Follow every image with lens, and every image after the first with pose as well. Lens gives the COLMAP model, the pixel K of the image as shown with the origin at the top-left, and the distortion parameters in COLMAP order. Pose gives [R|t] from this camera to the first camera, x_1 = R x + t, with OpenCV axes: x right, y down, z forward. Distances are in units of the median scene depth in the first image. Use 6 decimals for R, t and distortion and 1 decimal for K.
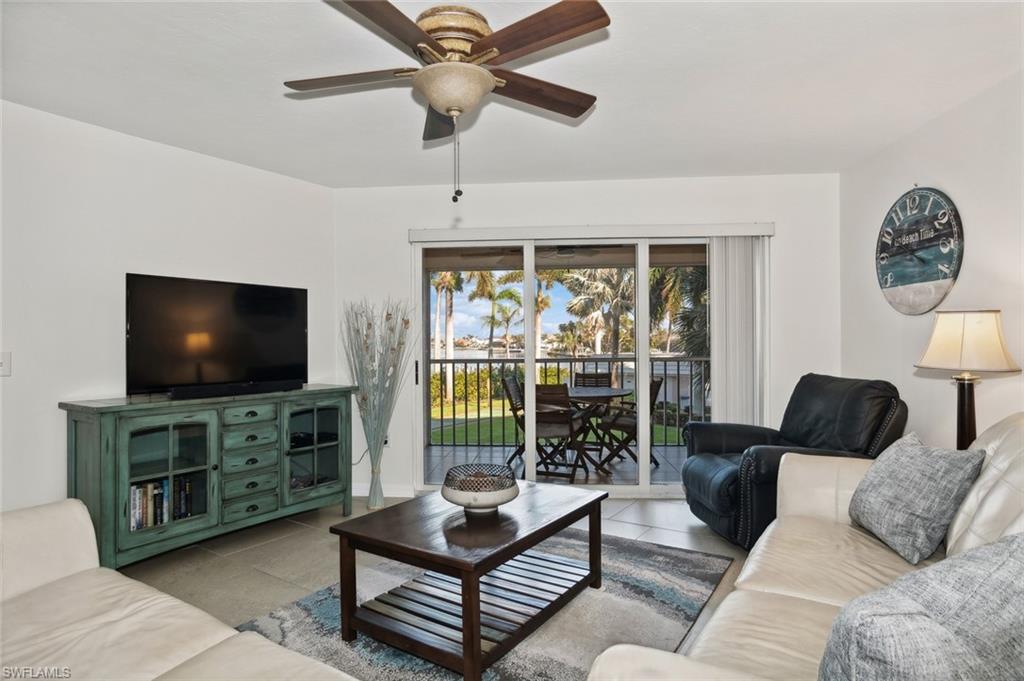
lens RADIAL K [[556.8, 0, 507.9], [0, 556.8, 336.5], [0, 0, 1]] dist [-0.033679, 0.005636]
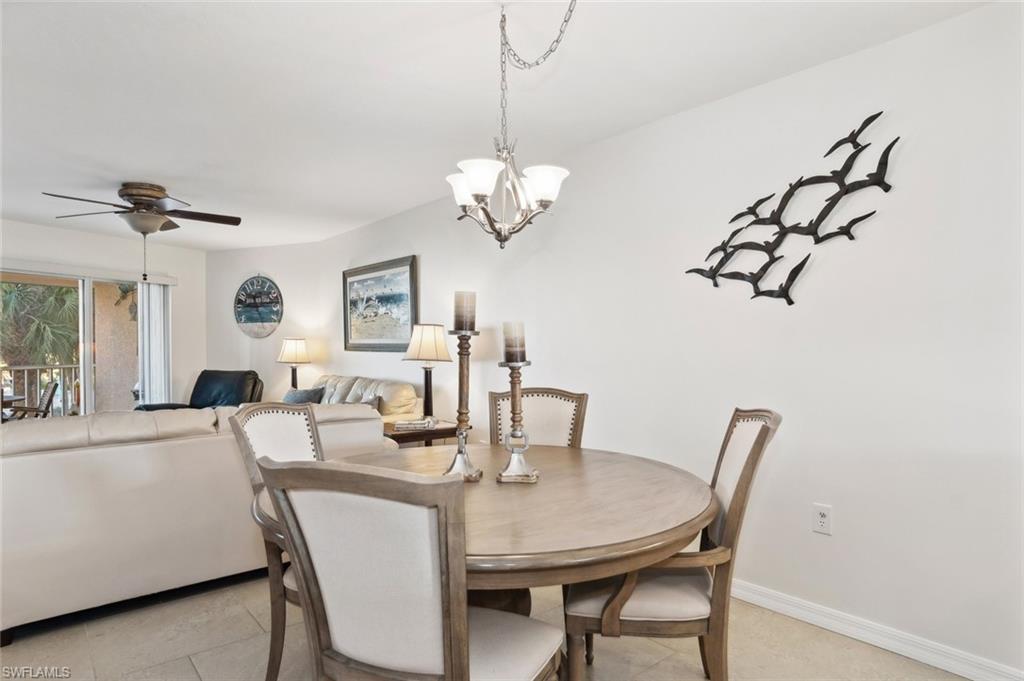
lens RADIAL K [[608.1, 0, 507.9], [0, 608.1, 346.7], [0, 0, 1]] dist [-0.037256, 0.010888]
pose [[0.291077, -0.009327, 0.956654, -1.195499], [0.000052, 0.999953, 0.009733, -0.030187], [-0.956700, -0.002783, 0.291063, -0.572421]]
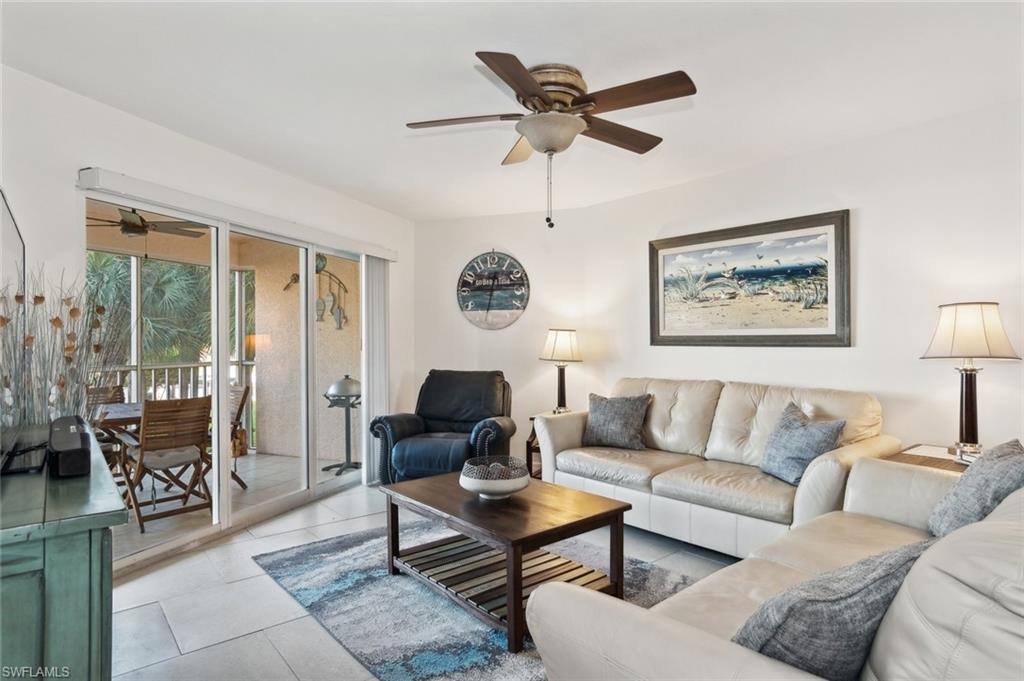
lens RADIAL K [[556.8, 0, 509.5], [0, 556.8, 342.3], [0, 0, 1]] dist [-0.033679, 0.005636]
pose [[0.269636, -0.002807, 0.962958, -0.872038], [-0.003674, 0.999985, 0.003944, -0.008632], [-0.962955, -0.004601, 0.269622, 0.529945]]
